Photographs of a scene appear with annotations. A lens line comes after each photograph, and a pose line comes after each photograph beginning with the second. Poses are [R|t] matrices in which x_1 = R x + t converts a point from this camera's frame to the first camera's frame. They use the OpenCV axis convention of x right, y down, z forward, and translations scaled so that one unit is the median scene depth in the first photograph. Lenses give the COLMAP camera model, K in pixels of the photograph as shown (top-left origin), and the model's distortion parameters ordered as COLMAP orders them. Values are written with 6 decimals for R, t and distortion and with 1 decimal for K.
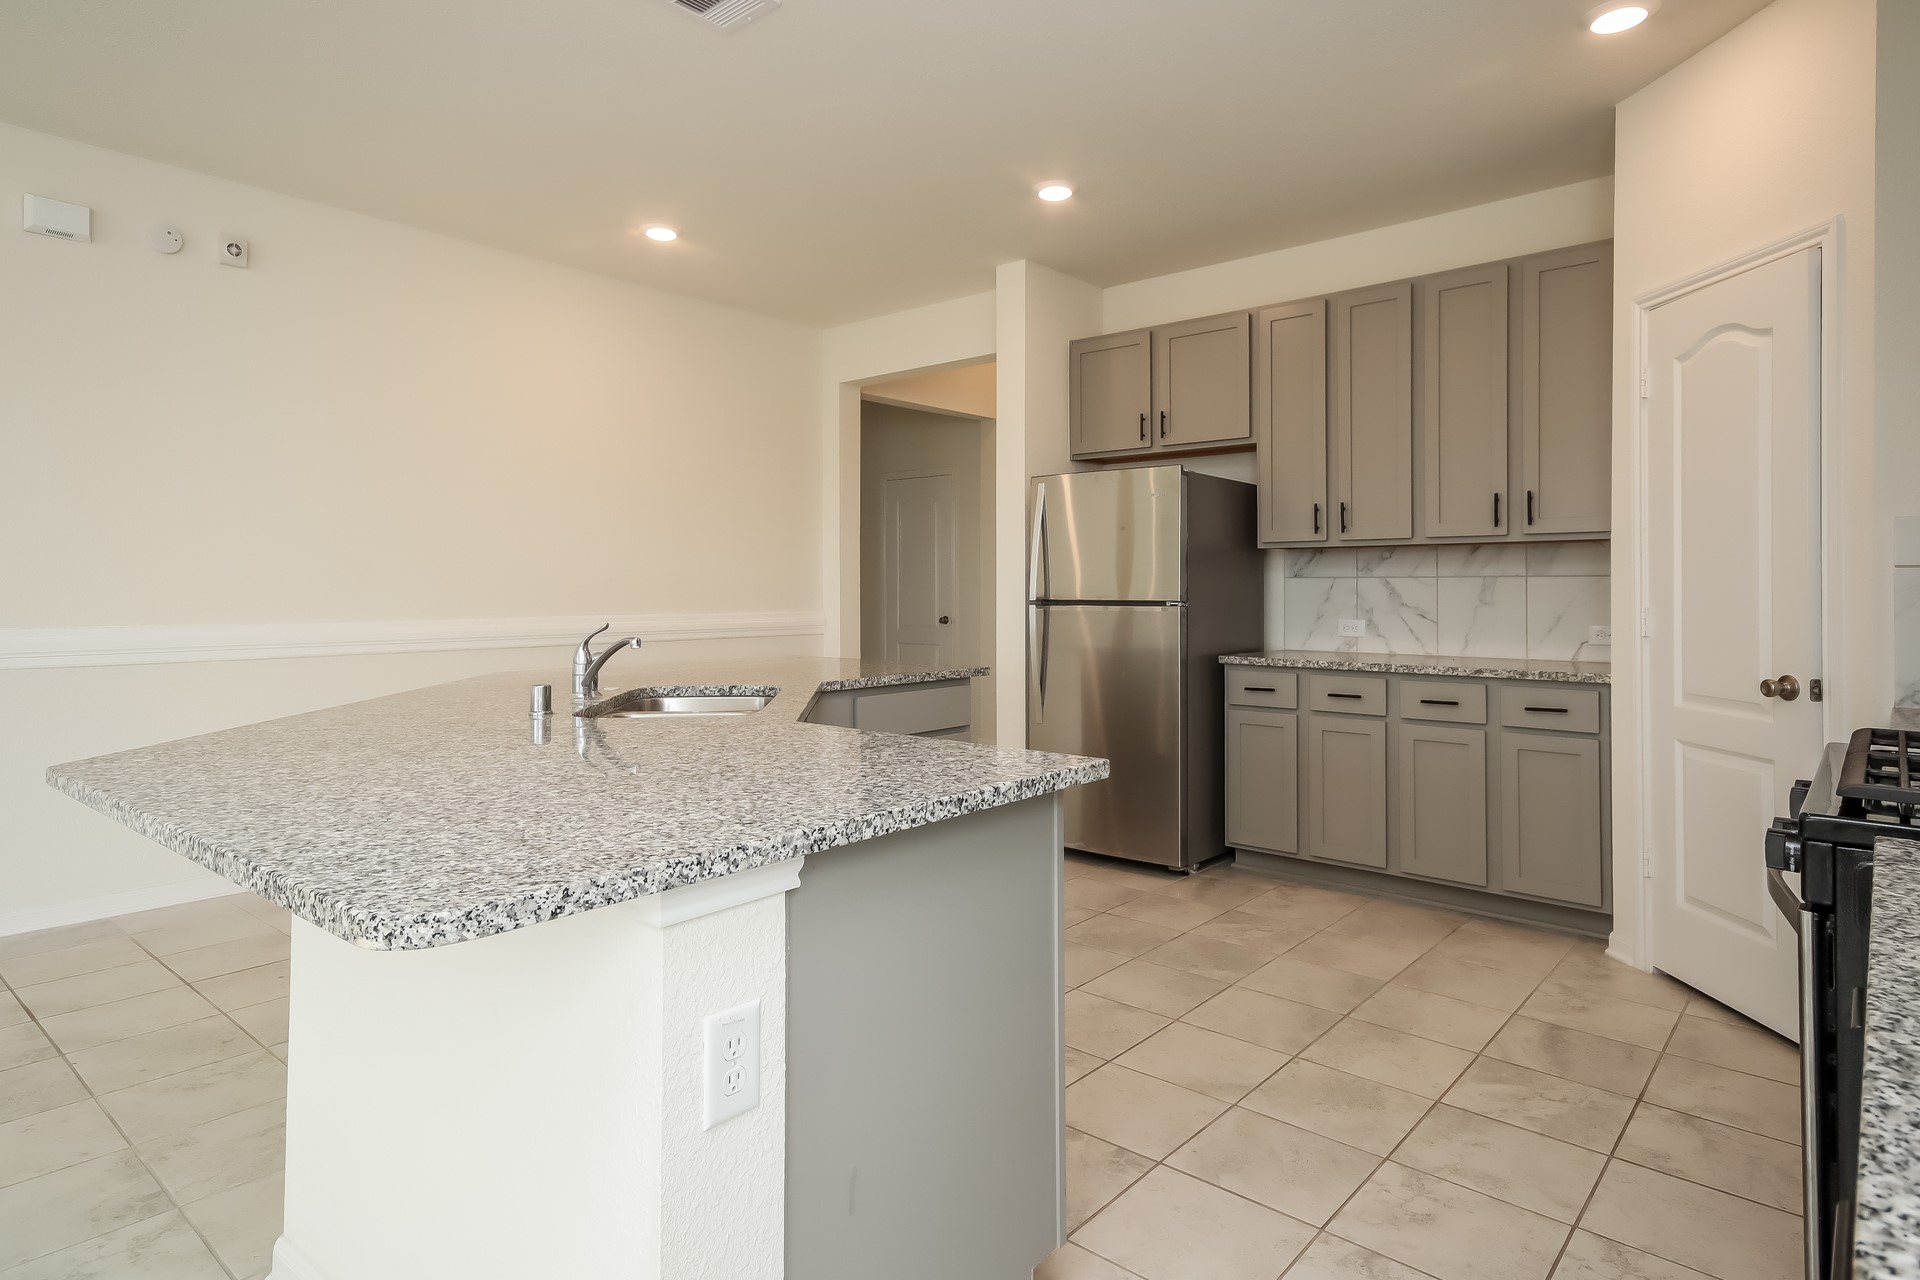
lens RADIAL K [[1033.8, 0, 958.8], [0, 1033.8, 576.4], [0, 0, 1]] dist [-0.002116, -0.000778]
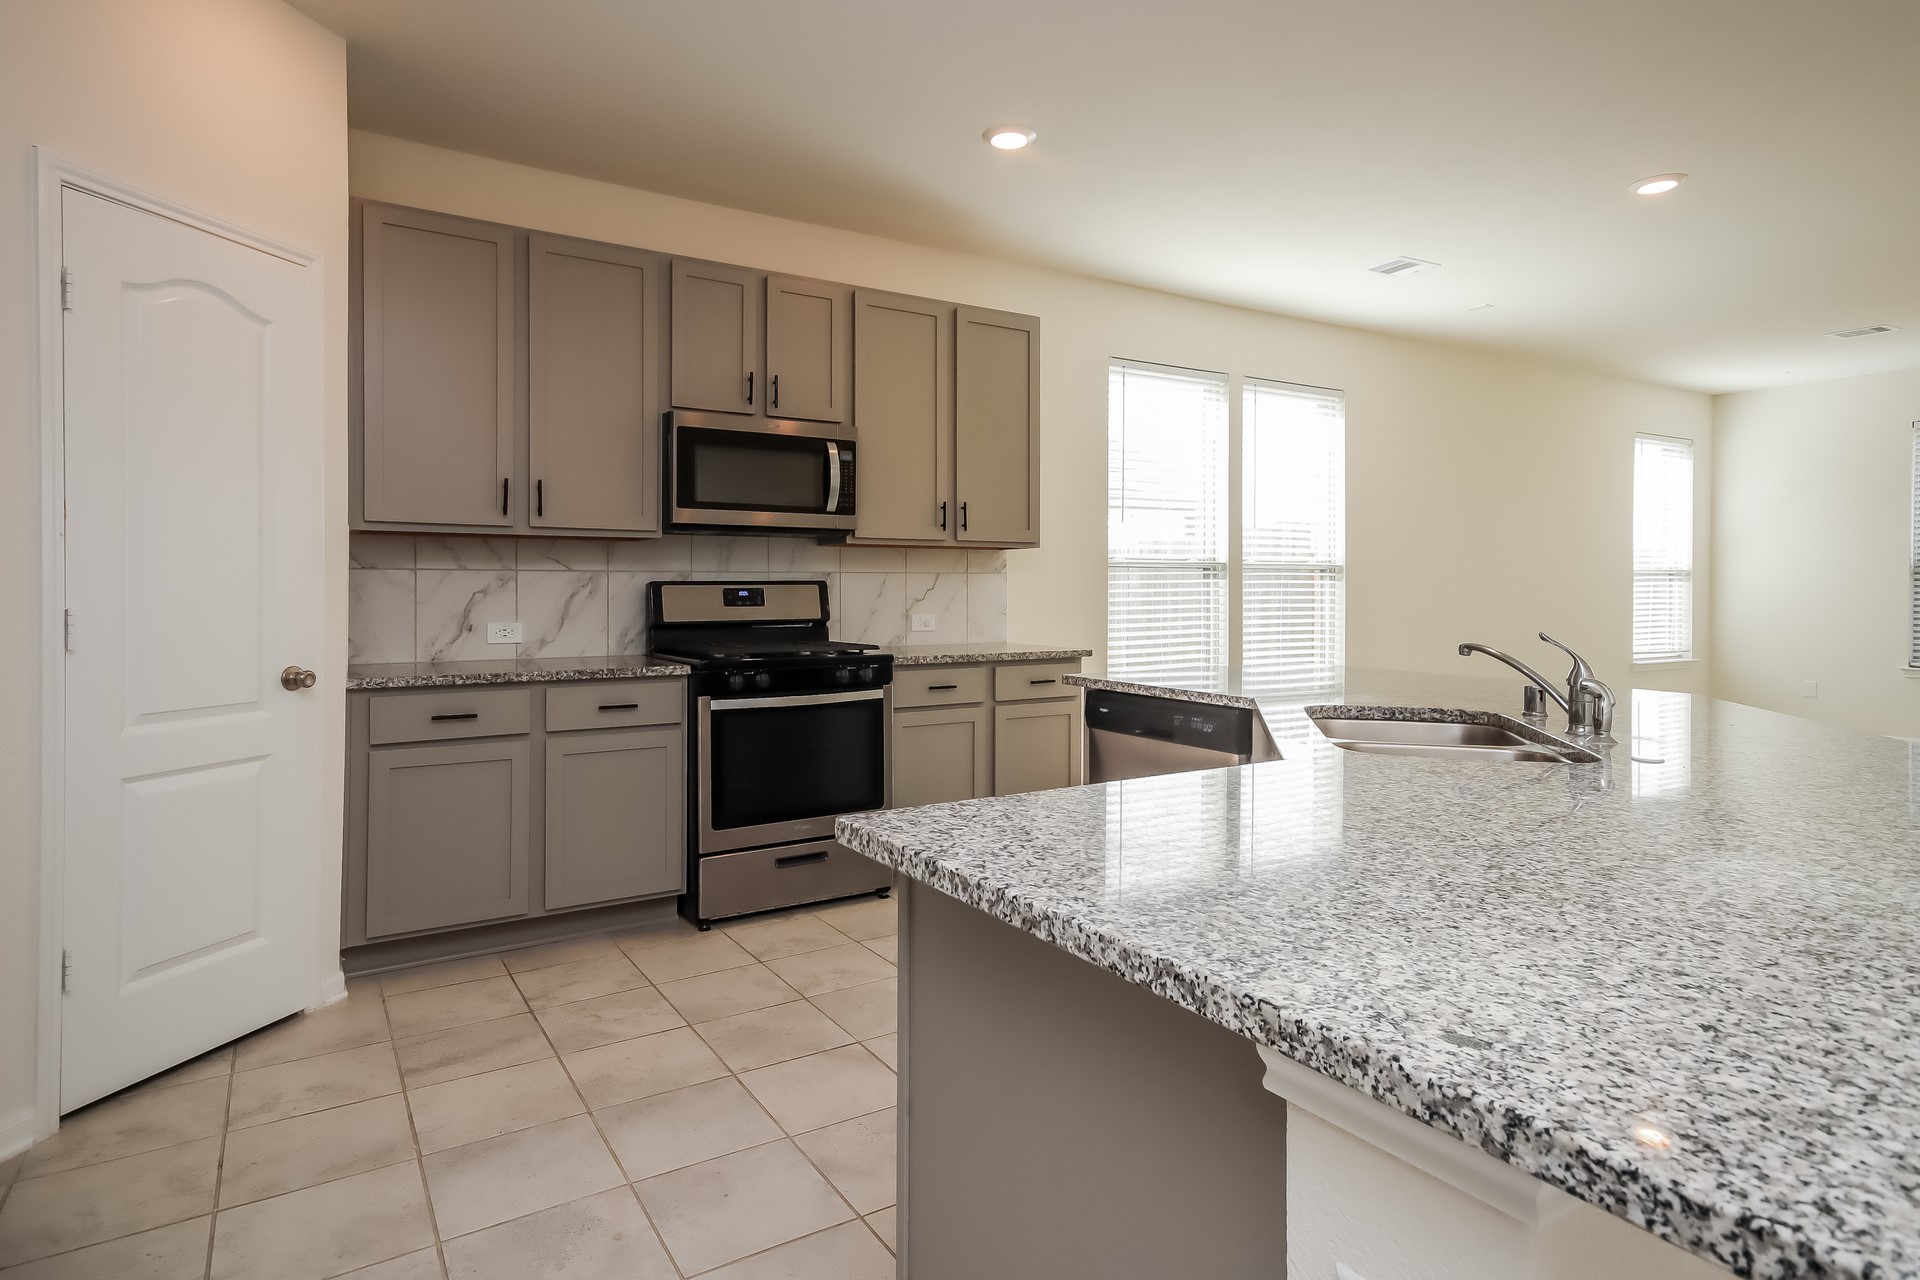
lens RADIAL K [[1054.6, 0, 928.3], [0, 1054.6, 599.7], [0, 0, 1]] dist [0.015071, -0.001902]
pose [[-0.946317, -0.001392, 0.323236, -0.144874], [0.000395, 0.999985, 0.005463, 0.022800], [-0.323239, 0.005297, -0.946303, 1.740078]]
